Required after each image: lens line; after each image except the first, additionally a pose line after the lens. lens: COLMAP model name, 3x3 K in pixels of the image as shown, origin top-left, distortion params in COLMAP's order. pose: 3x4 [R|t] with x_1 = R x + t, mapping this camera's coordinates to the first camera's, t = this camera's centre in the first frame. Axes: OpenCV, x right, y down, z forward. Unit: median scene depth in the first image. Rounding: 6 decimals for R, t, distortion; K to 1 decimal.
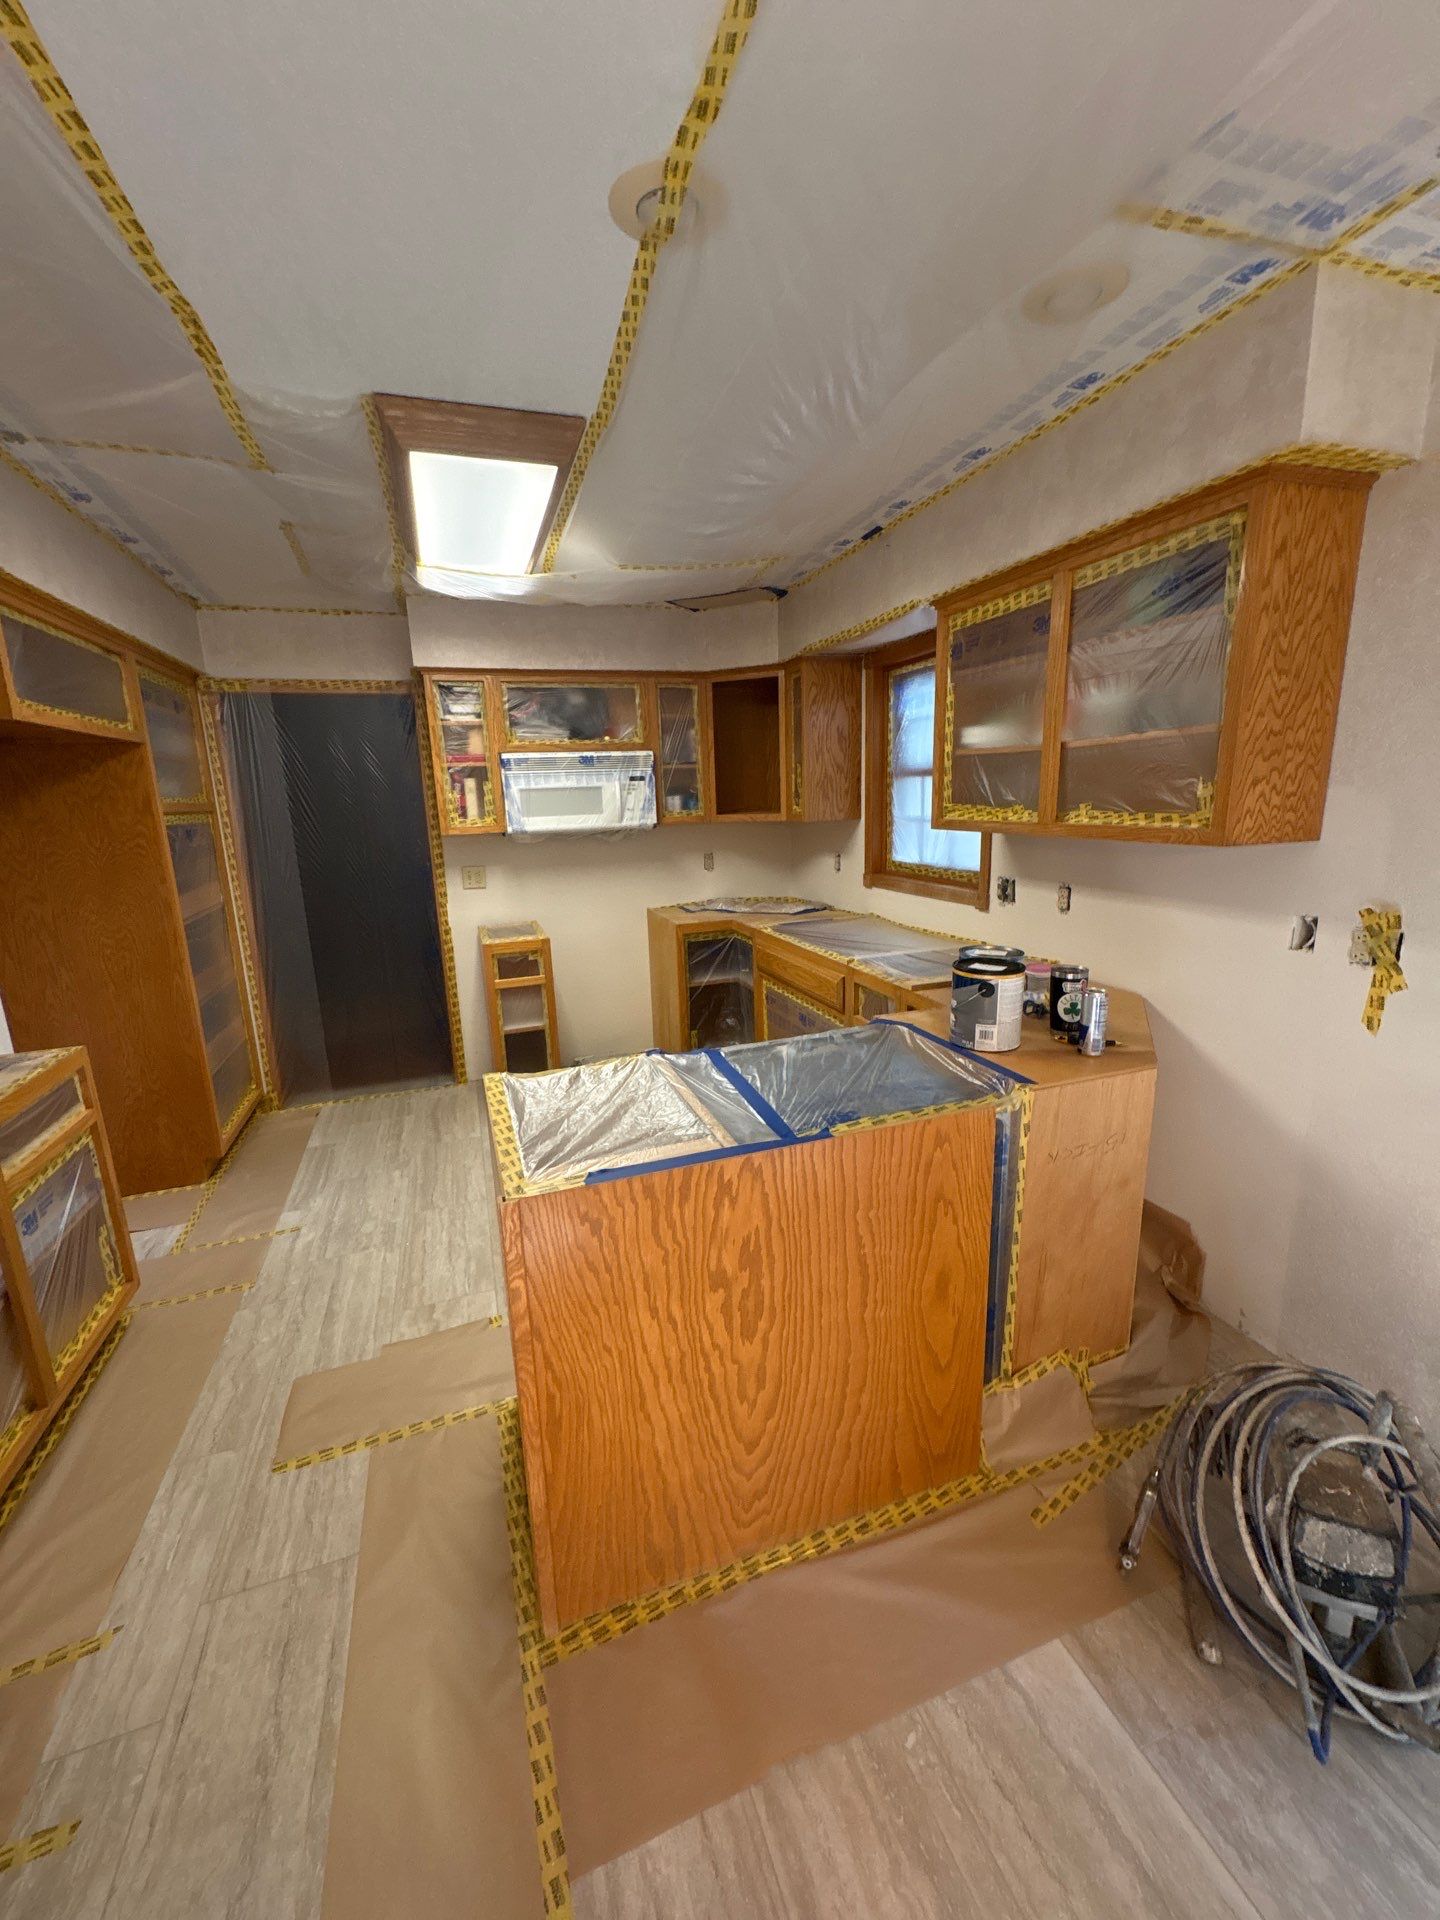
lens RADIAL K [[764.6, 0, 718.3], [0, 764.6, 958.5], [0, 0, 1]] dist [0.001728, -0.000447]
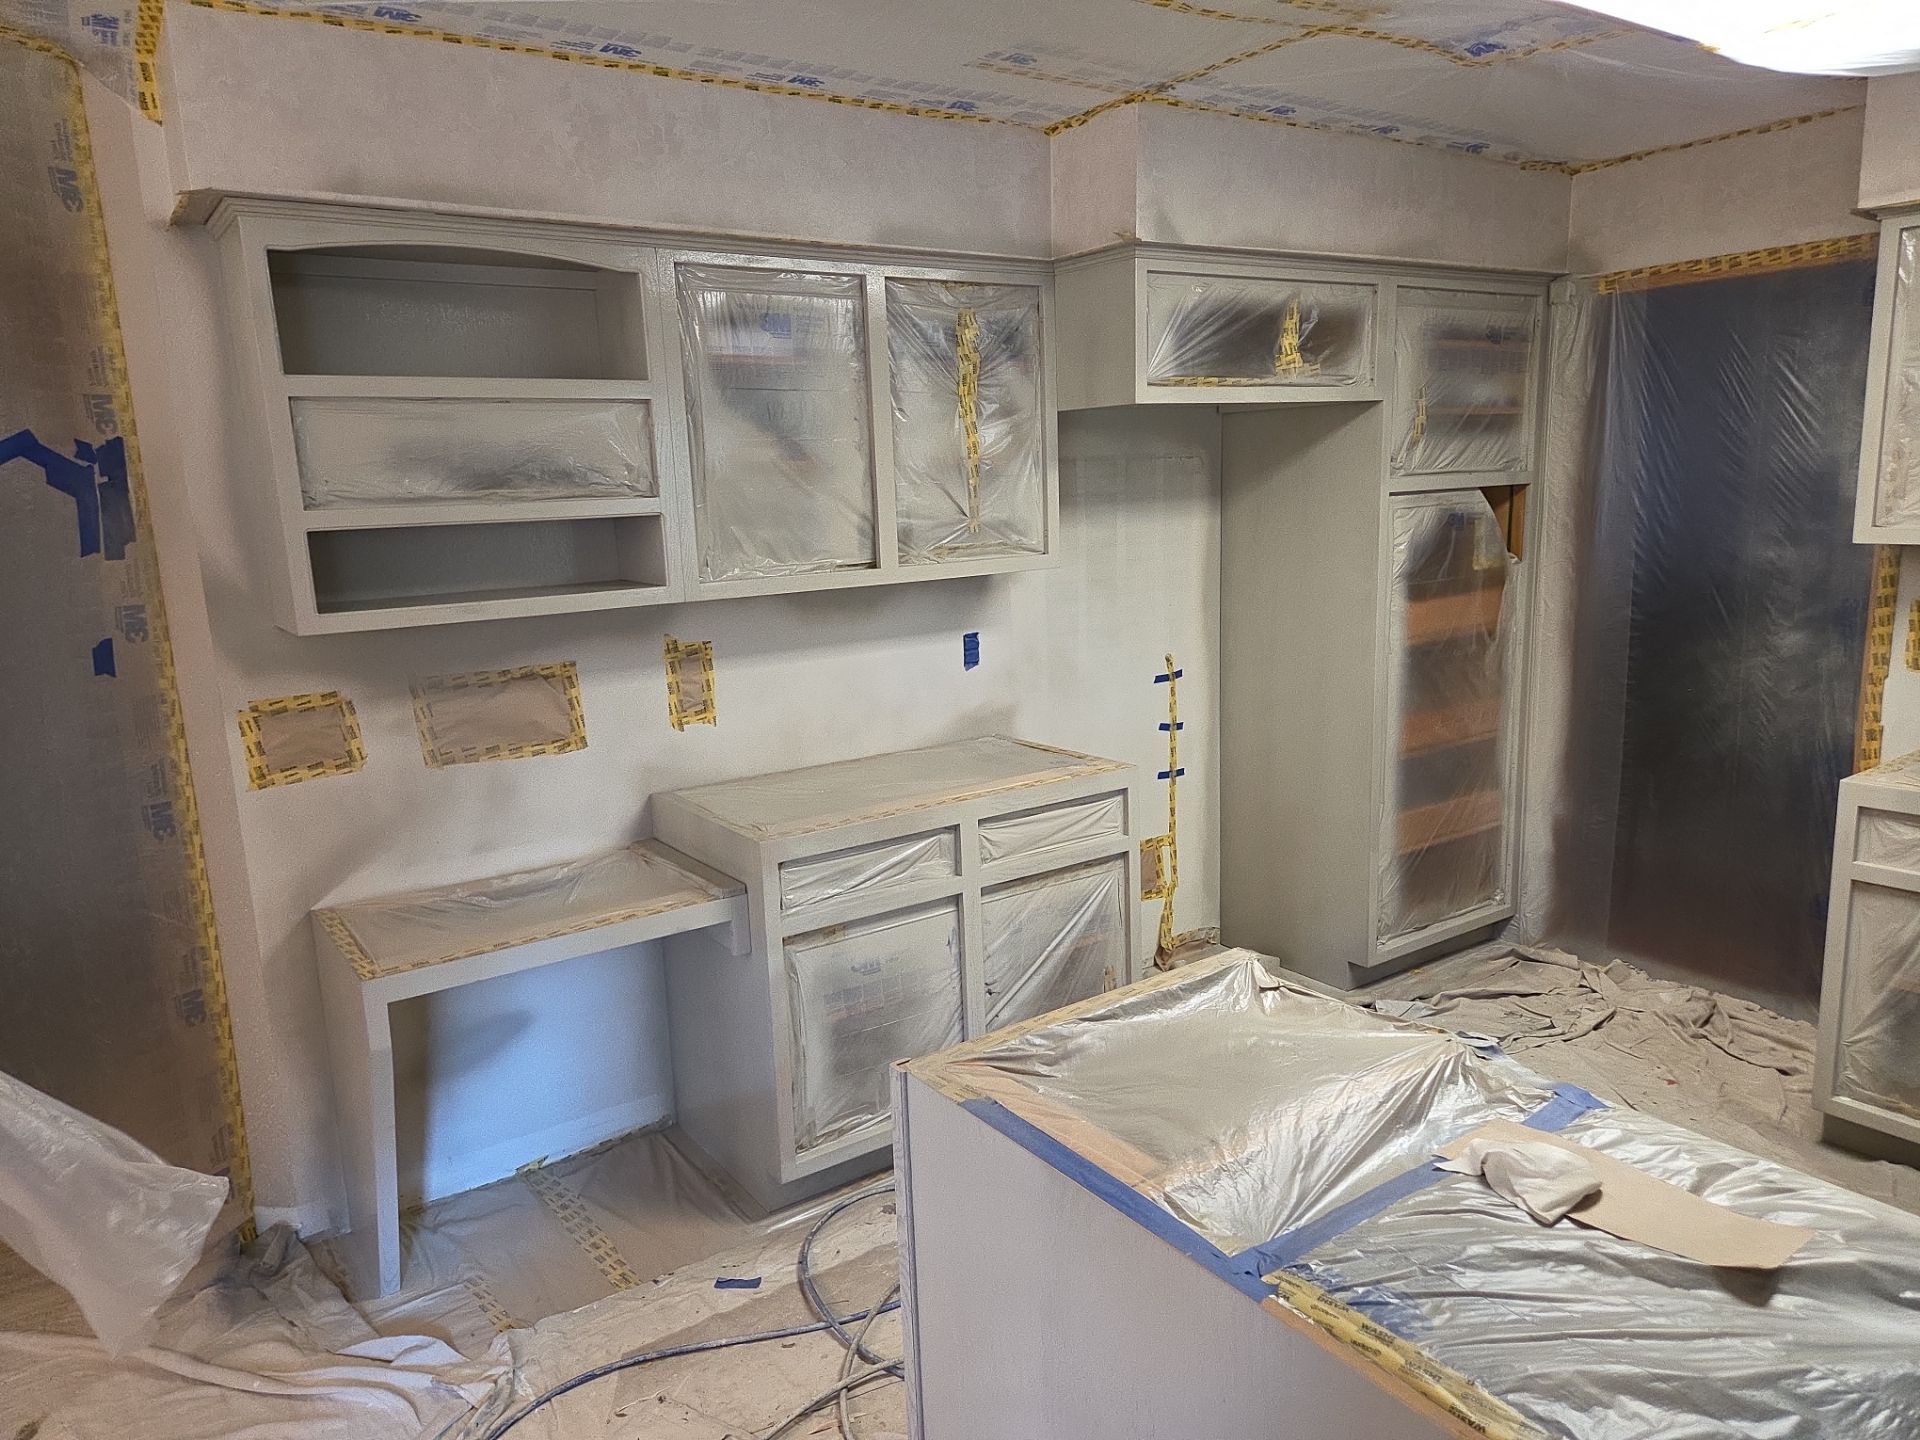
lens RADIAL K [[1282.1, 0, 962.6], [0, 1282.1, 730.8], [0, 0, 1]] dist [0.064007, -0.046779]
pose [[0.274241, 0.211317, -0.938156, 0.313521], [-0.174335, 0.970318, 0.167600, -0.086908], [0.945727, 0.117591, 0.302941, 0.214537]]
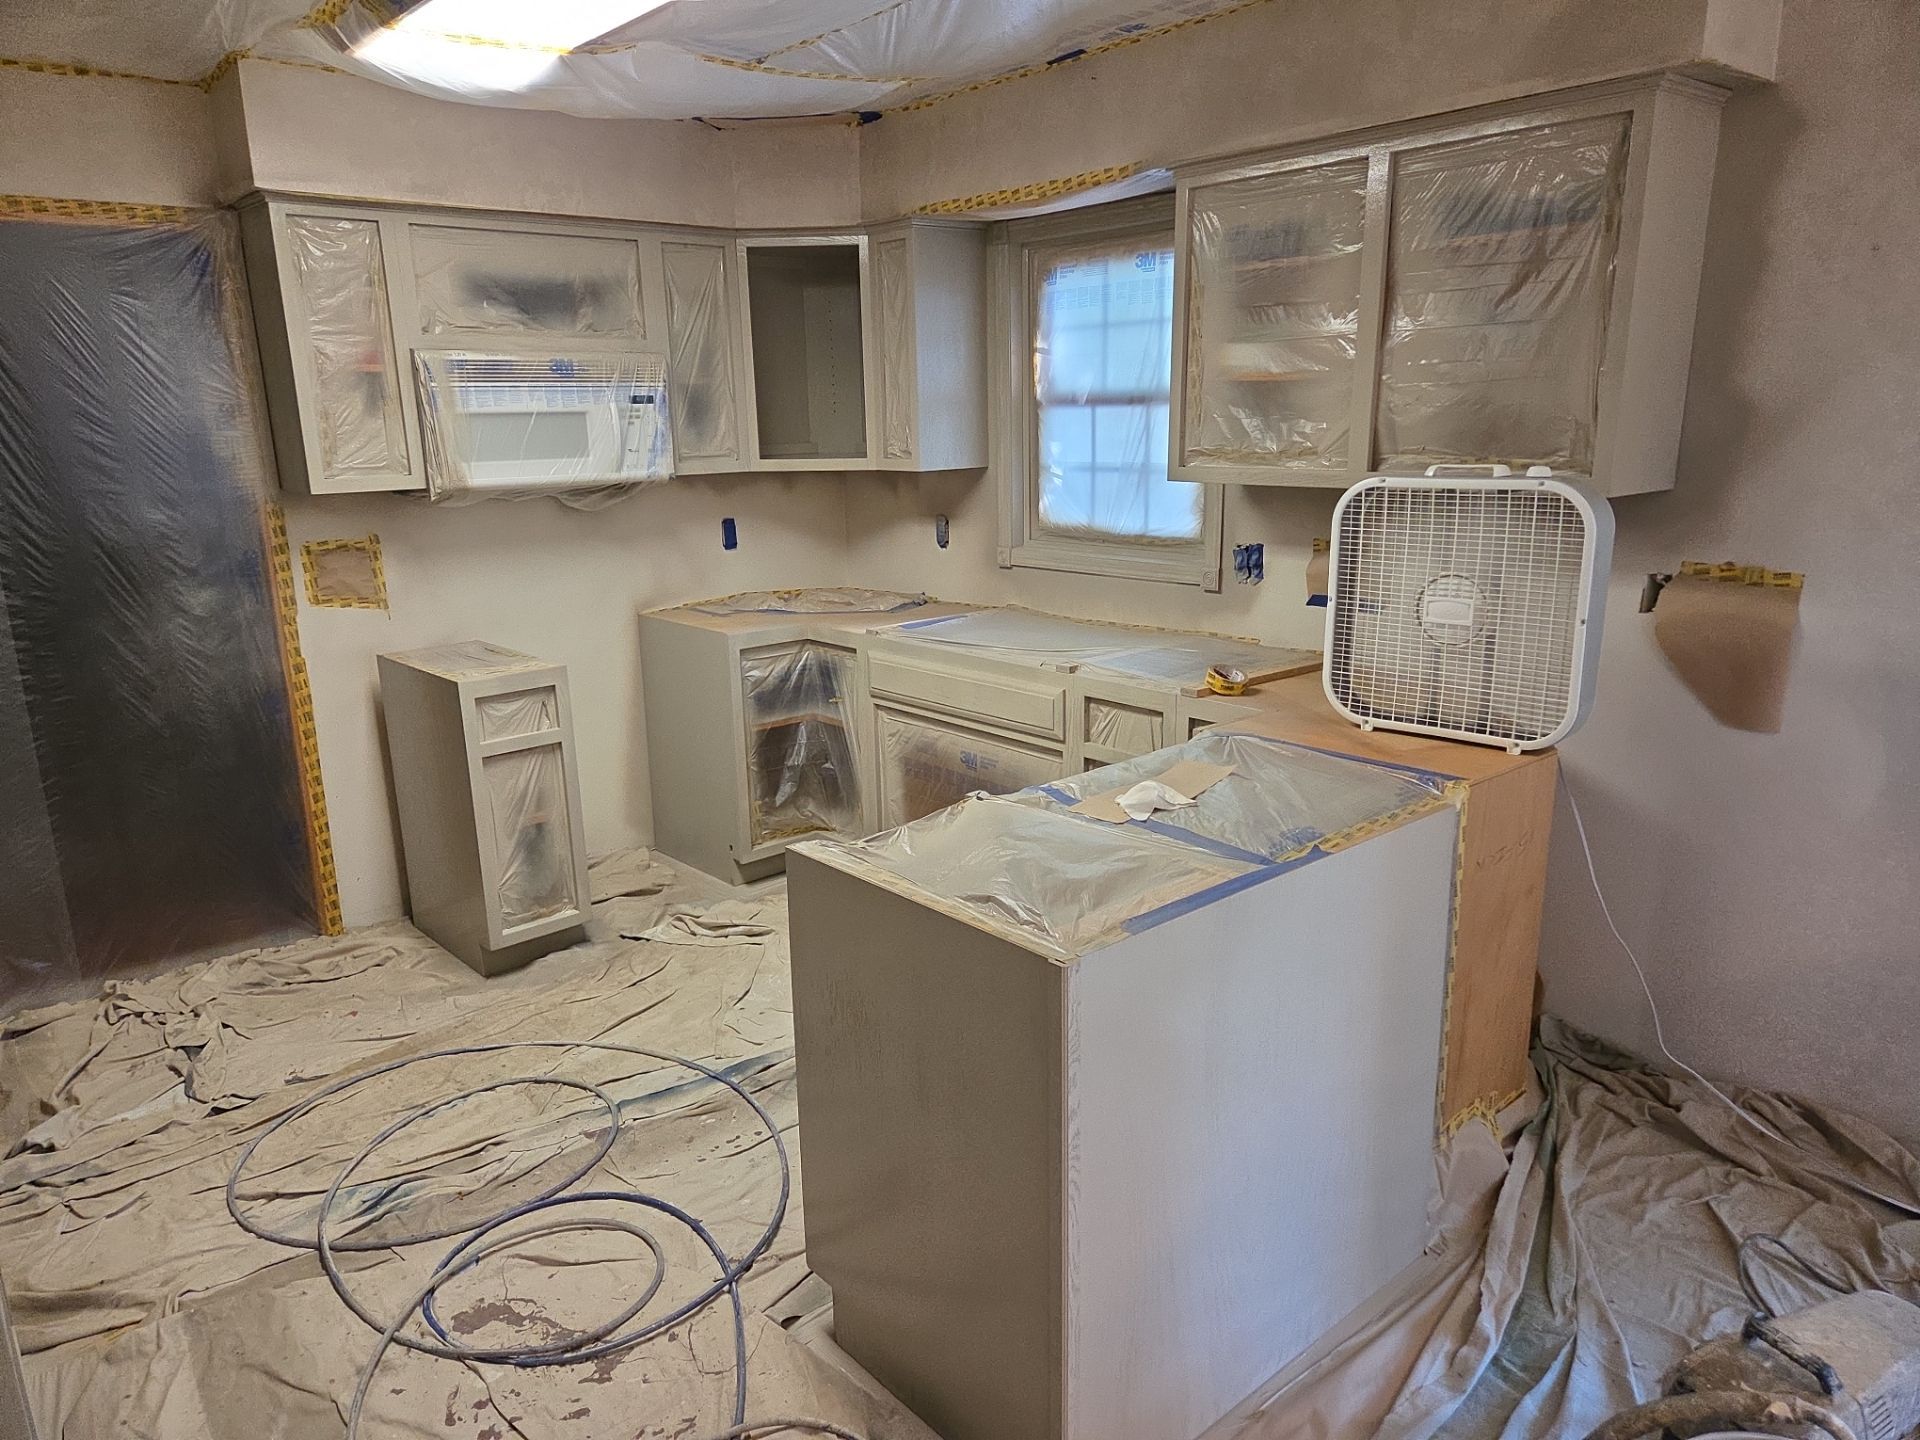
lens RADIAL K [[1282.1, 0, 952.8], [0, 1282.1, 725.5], [0, 0, 1]] dist [0.064007, -0.046779]
pose [[0.930403, -0.074723, 0.358841, -0.288771], [0.066886, 0.997173, 0.034225, 0.007181], [-0.360384, -0.007841, 0.932771, -0.063237]]
